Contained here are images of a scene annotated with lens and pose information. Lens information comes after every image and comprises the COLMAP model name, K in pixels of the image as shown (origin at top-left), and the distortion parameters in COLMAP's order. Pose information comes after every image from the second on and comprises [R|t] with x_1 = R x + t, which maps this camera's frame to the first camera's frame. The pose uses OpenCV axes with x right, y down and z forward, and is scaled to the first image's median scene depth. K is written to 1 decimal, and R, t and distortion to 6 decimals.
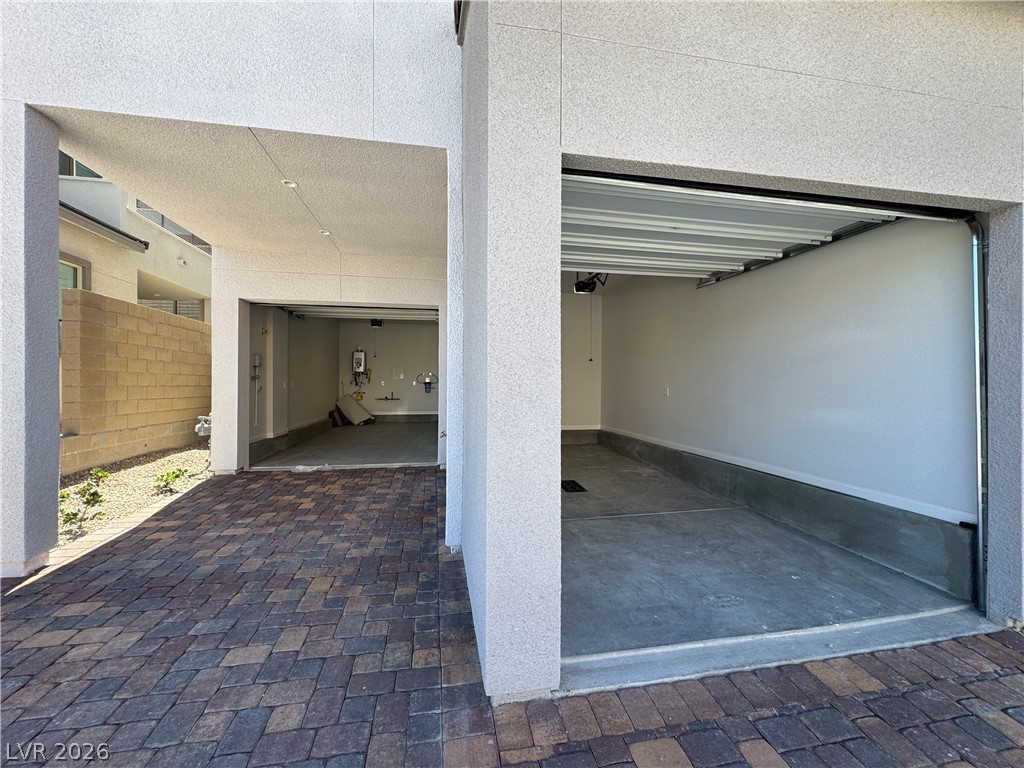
lens RADIAL K [[410.5, 0, 515.4], [0, 410.5, 383.7], [0, 0, 1]] dist [-0.000962, -0.000224]
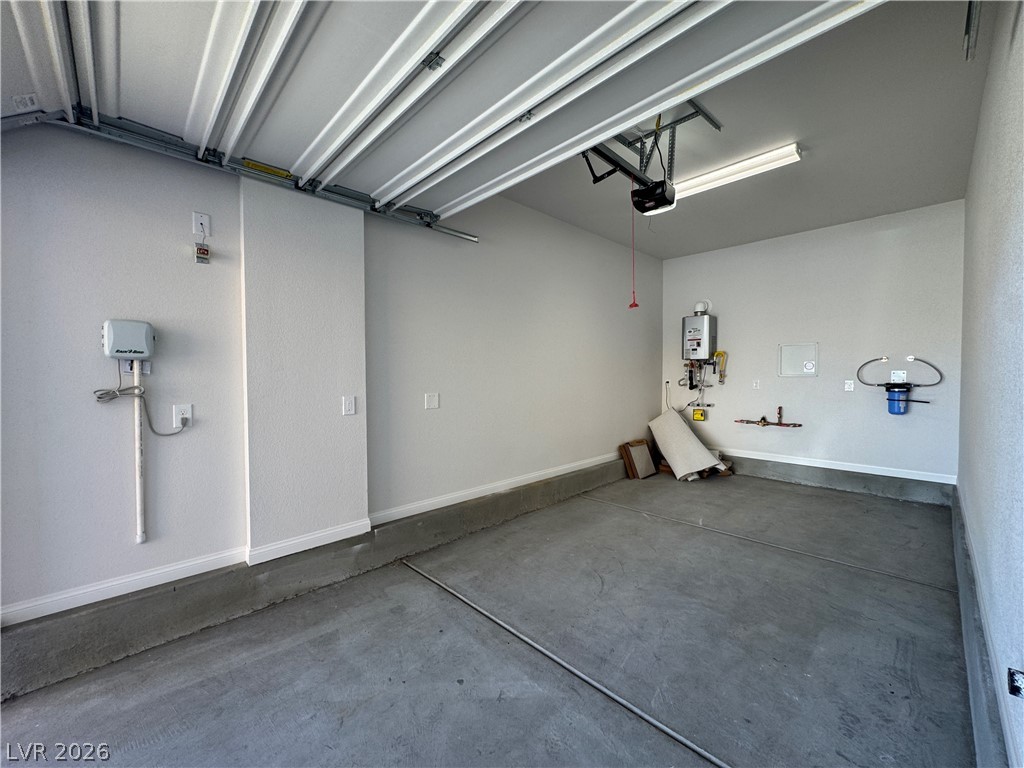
lens RADIAL K [[410.5, 0, 512.3], [0, 410.5, 385.1], [0, 0, 1]] dist [-0.000962, -0.000224]
pose [[0.557544, 0.016486, -0.829984, -0.115384], [0.007652, 0.999658, 0.024996, -0.012921], [0.830112, -0.020287, 0.557227, 0.570398]]
